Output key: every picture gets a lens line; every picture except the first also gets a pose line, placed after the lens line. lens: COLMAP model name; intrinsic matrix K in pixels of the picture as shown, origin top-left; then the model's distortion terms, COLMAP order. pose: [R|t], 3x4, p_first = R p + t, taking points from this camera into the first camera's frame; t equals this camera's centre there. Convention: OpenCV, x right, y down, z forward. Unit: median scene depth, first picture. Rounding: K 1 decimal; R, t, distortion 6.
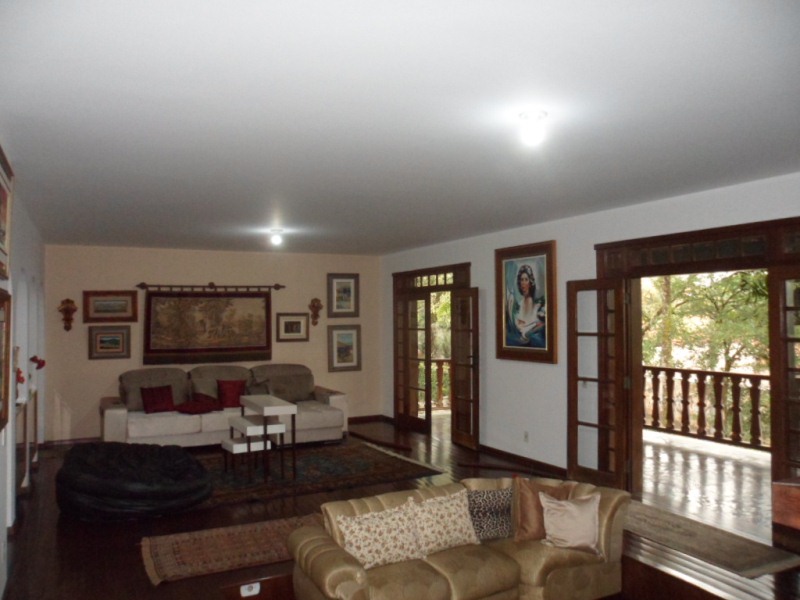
lens RADIAL K [[622.8, 0, 404.1], [0, 622.8, 300.3], [0, 0, 1]] dist [-0.194393, 0.227790]
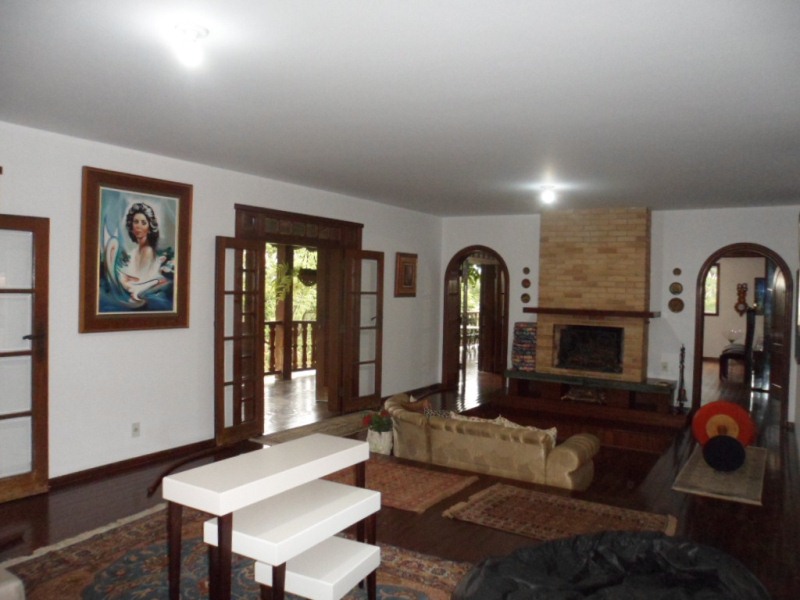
lens RADIAL K [[622.8, 0, 404.1], [0, 622.8, 300.3], [0, 0, 1]] dist [-0.194393, 0.227790]
pose [[-0.512946, -0.025512, 0.858042, -0.615162], [-0.042214, 0.999099, 0.004471, 0.045531], [-0.857383, -0.033928, -0.513560, 1.122909]]
